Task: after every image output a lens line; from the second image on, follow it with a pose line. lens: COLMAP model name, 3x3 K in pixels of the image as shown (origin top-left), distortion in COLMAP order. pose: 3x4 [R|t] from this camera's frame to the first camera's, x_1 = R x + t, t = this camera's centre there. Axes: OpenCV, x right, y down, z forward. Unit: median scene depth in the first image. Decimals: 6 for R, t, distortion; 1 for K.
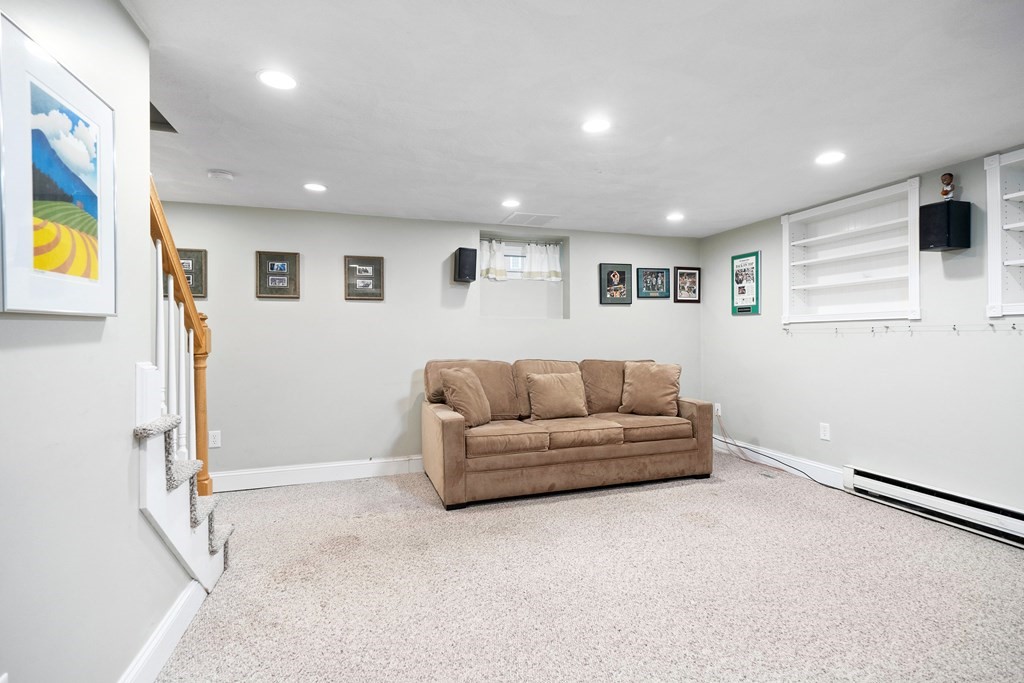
lens RADIAL K [[468.7, 0, 515.8], [0, 468.7, 339.4], [0, 0, 1]] dist [0.006146, -0.000575]
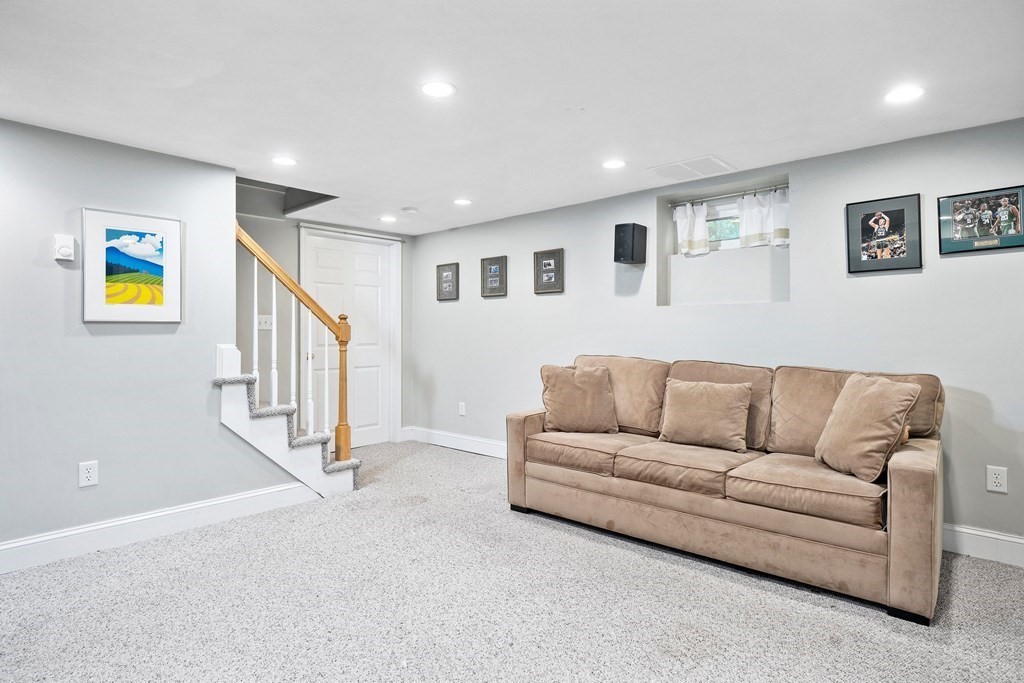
lens RADIAL K [[528.2, 0, 513.3], [0, 528.2, 333.6], [0, 0, 1]] dist [-0.004300, -0.000882]
pose [[0.517501, 0.006070, -0.855661, 0.634304], [-0.002677, 0.999981, 0.005475, -0.003160], [0.855678, -0.000543, 0.517508, 0.356807]]
